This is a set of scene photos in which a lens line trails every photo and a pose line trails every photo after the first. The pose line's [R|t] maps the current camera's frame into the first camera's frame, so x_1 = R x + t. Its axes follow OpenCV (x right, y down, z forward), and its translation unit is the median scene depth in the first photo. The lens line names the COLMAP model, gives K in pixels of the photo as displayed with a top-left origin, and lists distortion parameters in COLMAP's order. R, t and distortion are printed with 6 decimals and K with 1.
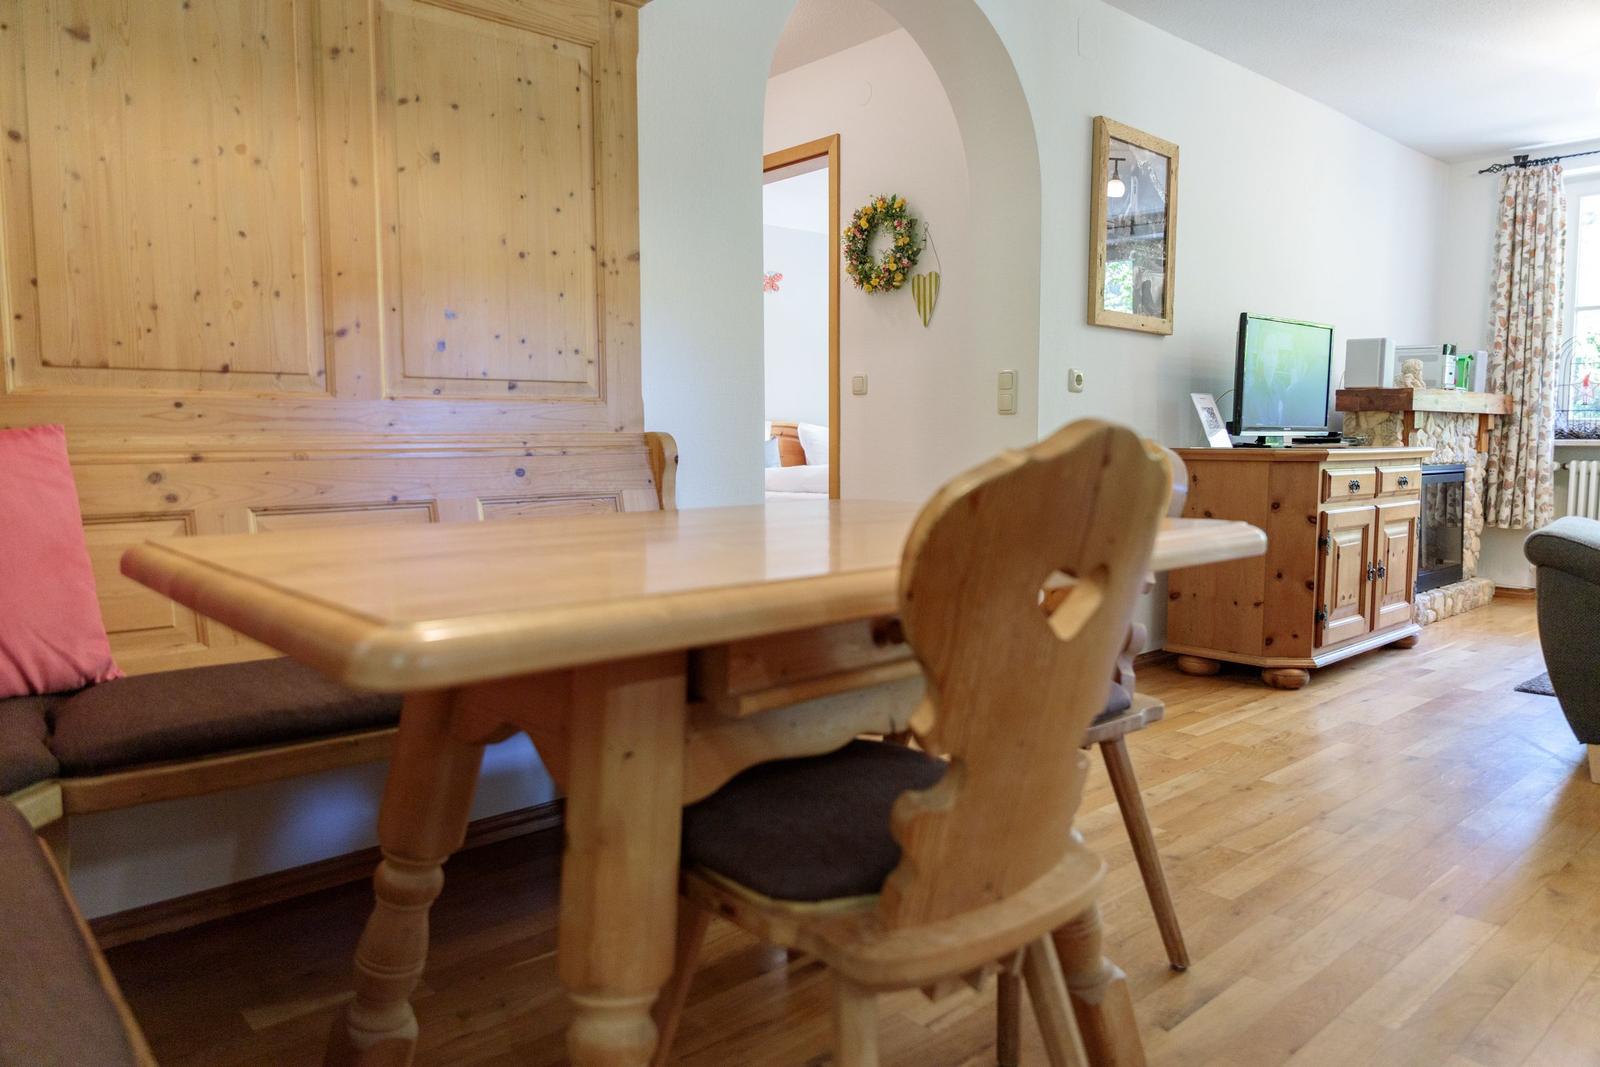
lens RADIAL K [[1070.3, 0, 803.5], [0, 1070.3, 531.3], [0, 0, 1]] dist [0.000113, -0.006390]
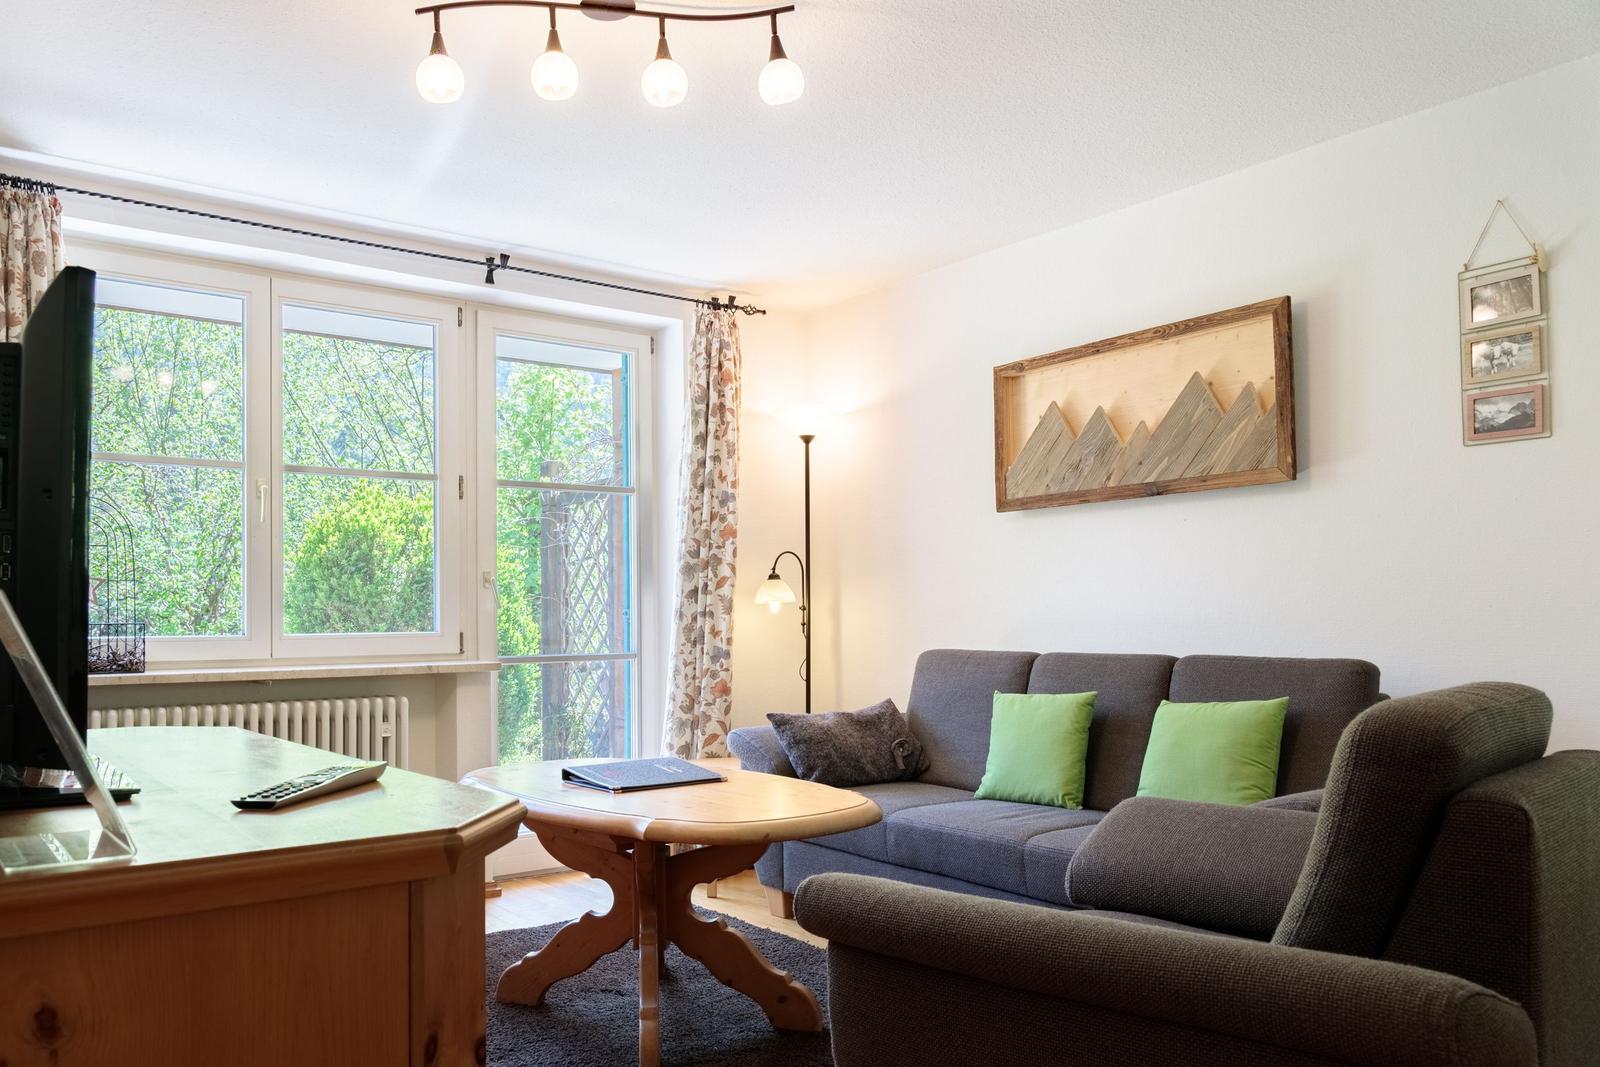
lens RADIAL K [[1186.6, 0, 714.3], [0, 1186.6, 591.5], [0, 0, 1]] dist [-0.001854, 0.002605]
pose [[0.102379, 0.023169, 0.994476, 0.142026], [0.097891, 0.994642, -0.033251, -0.096067], [-0.989917, 0.100754, 0.099562, 0.750359]]
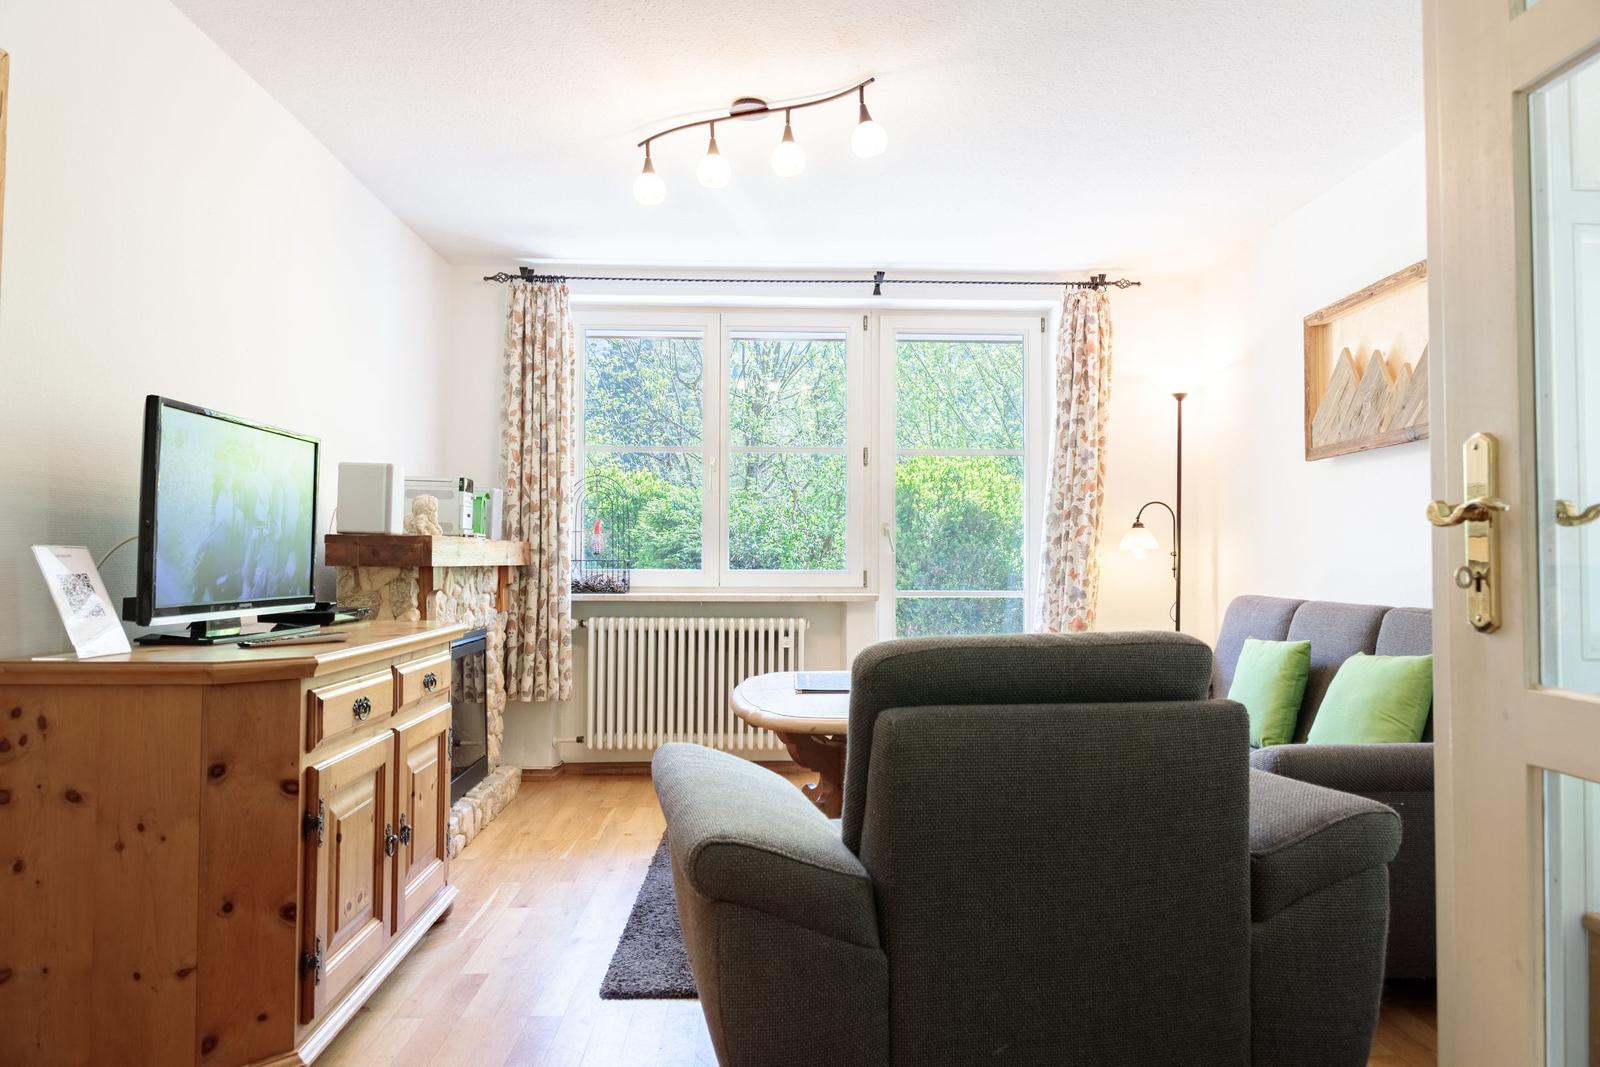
lens RADIAL K [[1070.3, 0, 803.5], [0, 1070.3, 531.3], [0, 0, 1]] dist [0.000113, -0.006390]
pose [[0.635066, 0.025225, 0.772046, 0.186523], [0.063706, 0.994352, -0.084892, -0.063917], [-0.769826, 0.103096, 0.629872, 0.379326]]
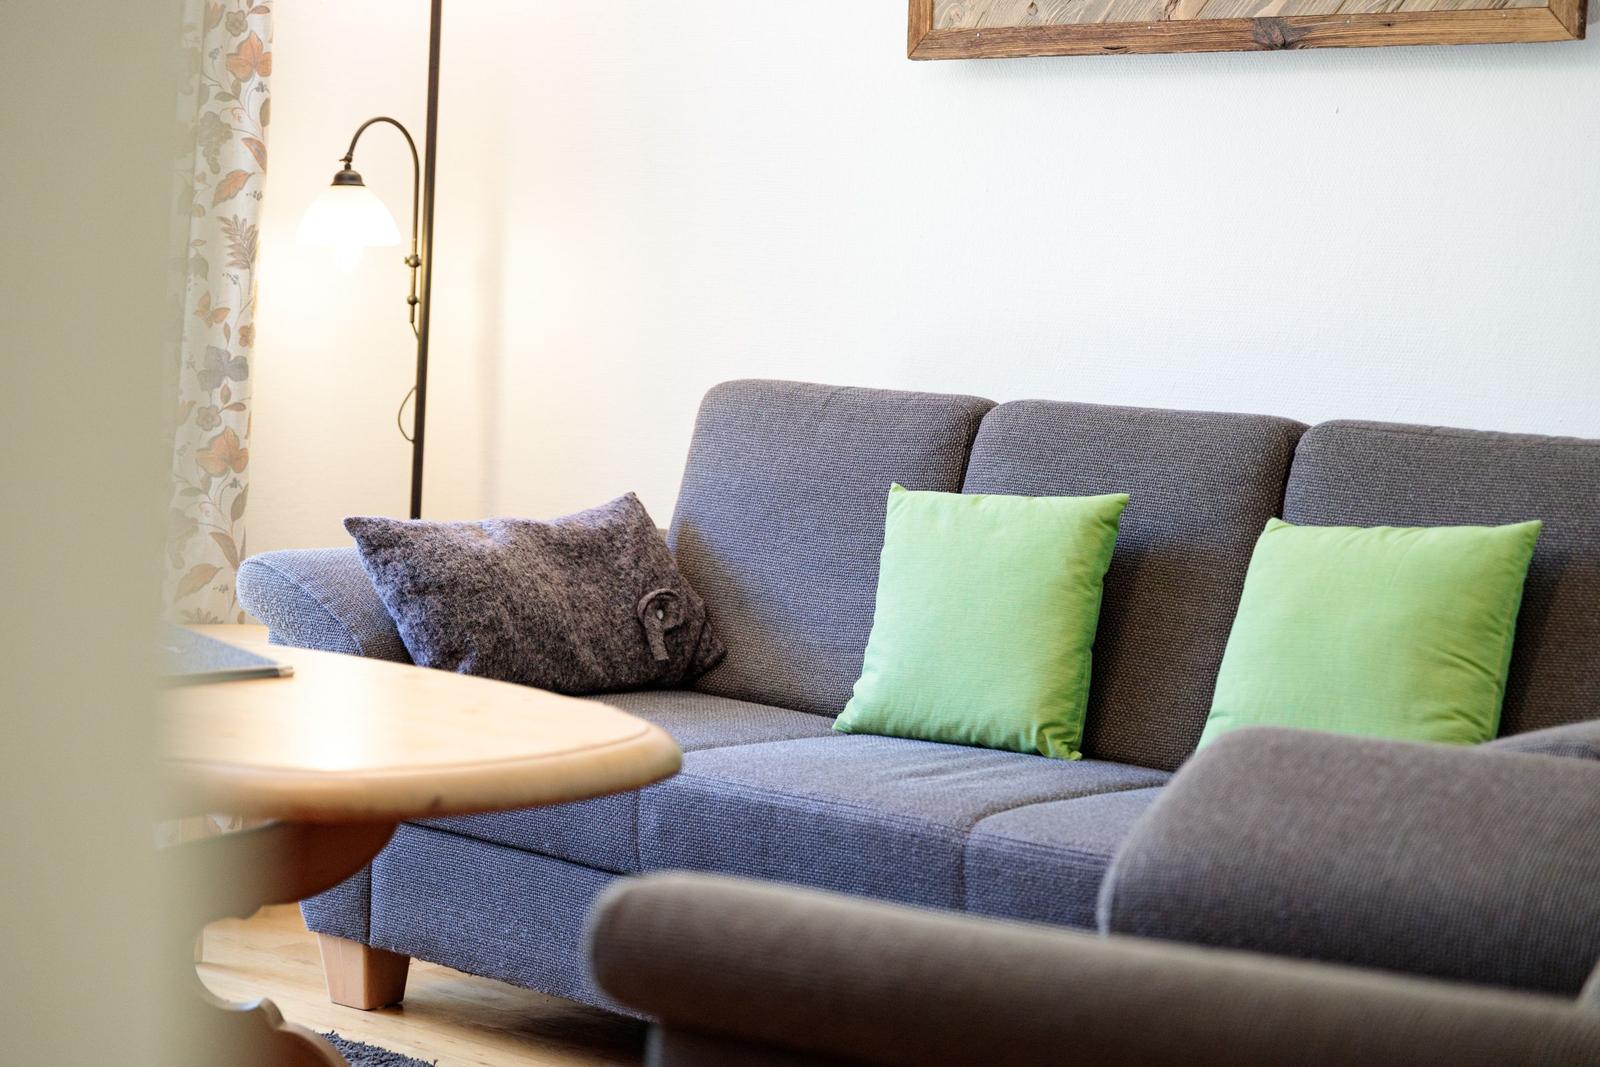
lens RADIAL K [[3022.0, 0, 821.6], [0, 3022.0, 537.4], [0, 0, 1]] dist [0.010202, -0.044327]
pose [[-0.149093, -0.081757, 0.985438, 0.100721], [0.044224, 0.995028, 0.089243, -0.100985], [-0.987834, 0.056885, -0.144736, 0.800220]]
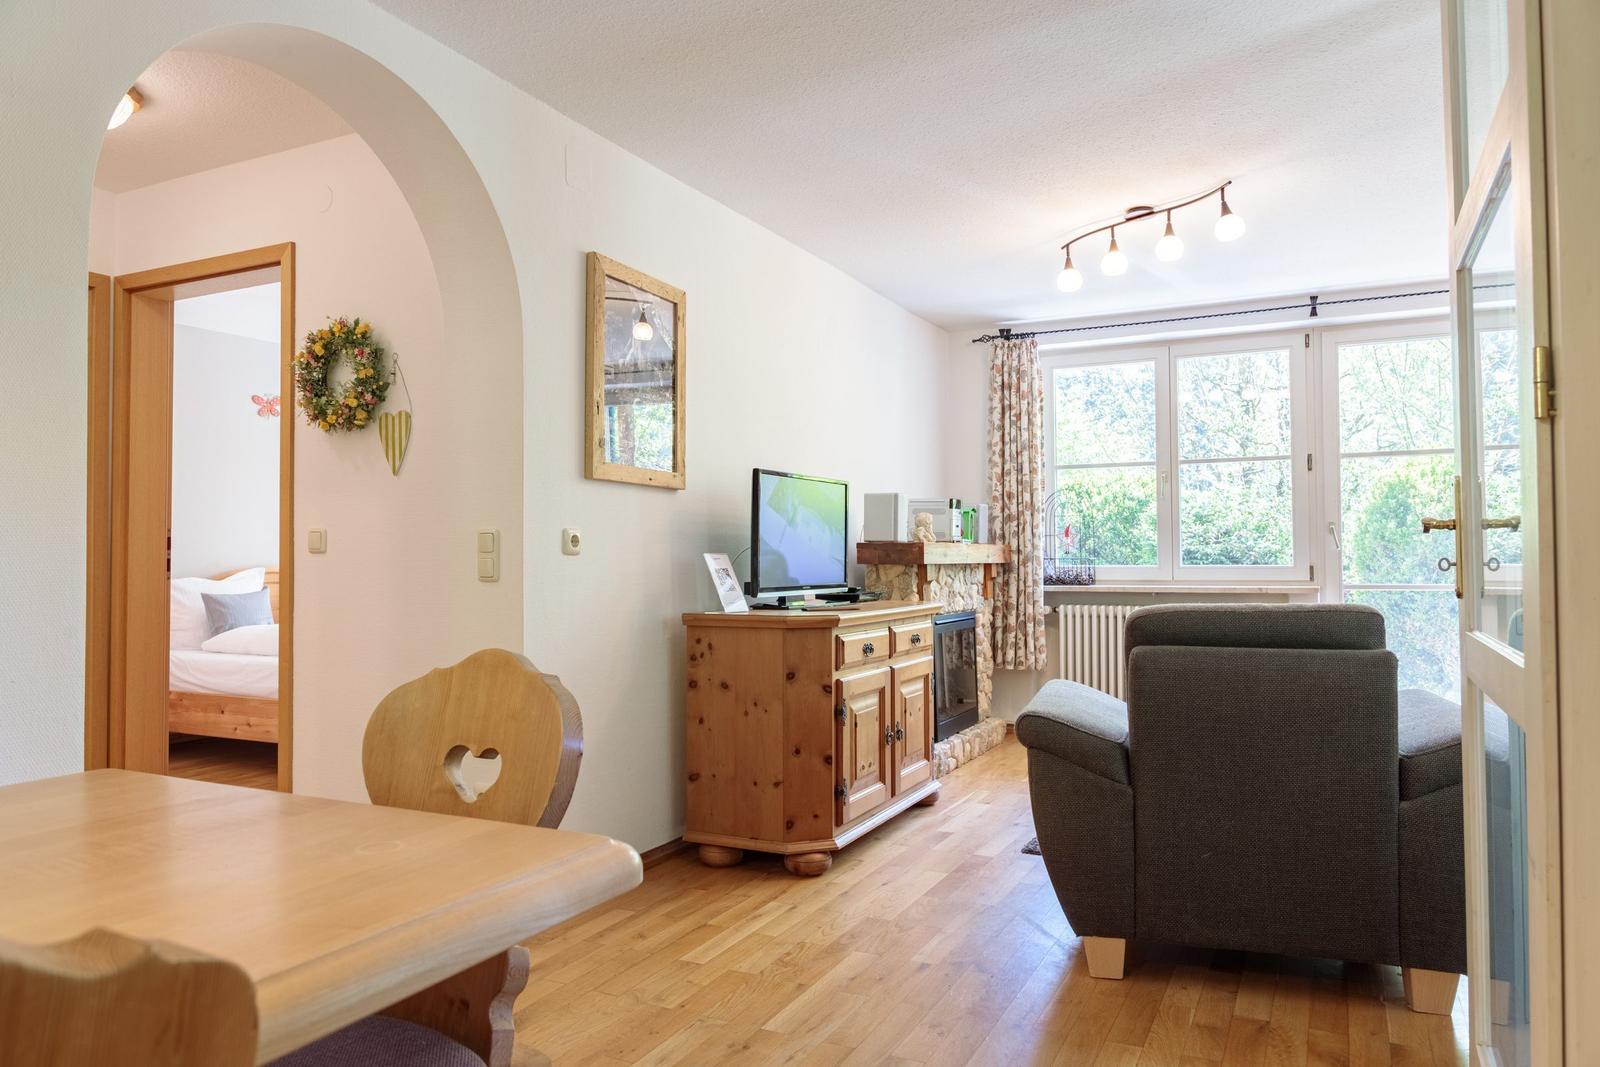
lens RADIAL K [[1070.3, 0, 803.5], [0, 1070.3, 531.3], [0, 0, 1]] dist [0.000113, -0.006390]
pose [[0.928420, 0.006816, 0.371470, 0.087742], [0.036395, 0.993354, -0.109190, -0.039127], [-0.369745, 0.114894, 0.922002, 0.102694]]
